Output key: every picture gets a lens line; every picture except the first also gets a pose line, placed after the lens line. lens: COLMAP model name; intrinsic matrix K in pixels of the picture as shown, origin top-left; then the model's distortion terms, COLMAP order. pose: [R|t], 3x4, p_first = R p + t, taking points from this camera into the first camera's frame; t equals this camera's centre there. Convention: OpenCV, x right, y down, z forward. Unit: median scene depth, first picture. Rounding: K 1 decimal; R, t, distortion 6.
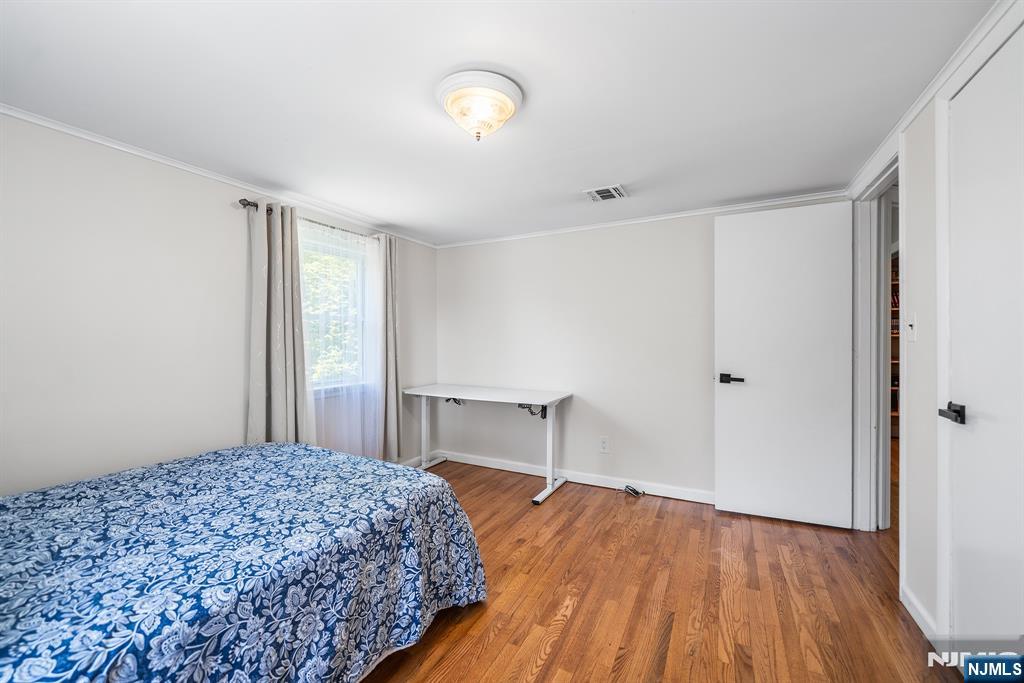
lens RADIAL K [[418.7, 0, 503.8], [0, 418.7, 341.4], [0, 0, 1]] dist [-0.002225, 0.000589]
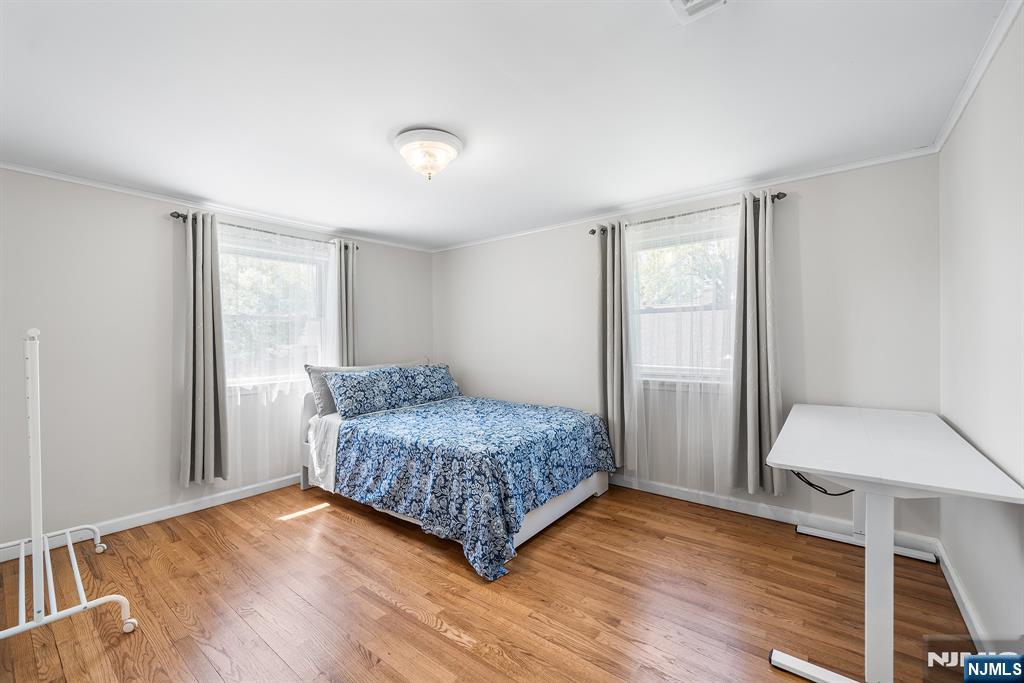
lens RADIAL K [[418.7, 0, 504.1], [0, 418.7, 340.9], [0, 0, 1]] dist [-0.002225, 0.000589]
pose [[-0.185245, 0.012379, -0.982614, 1.285120], [0.011676, 0.999878, 0.010395, 0.001381], [0.982623, -0.009548, -0.185367, 1.630353]]
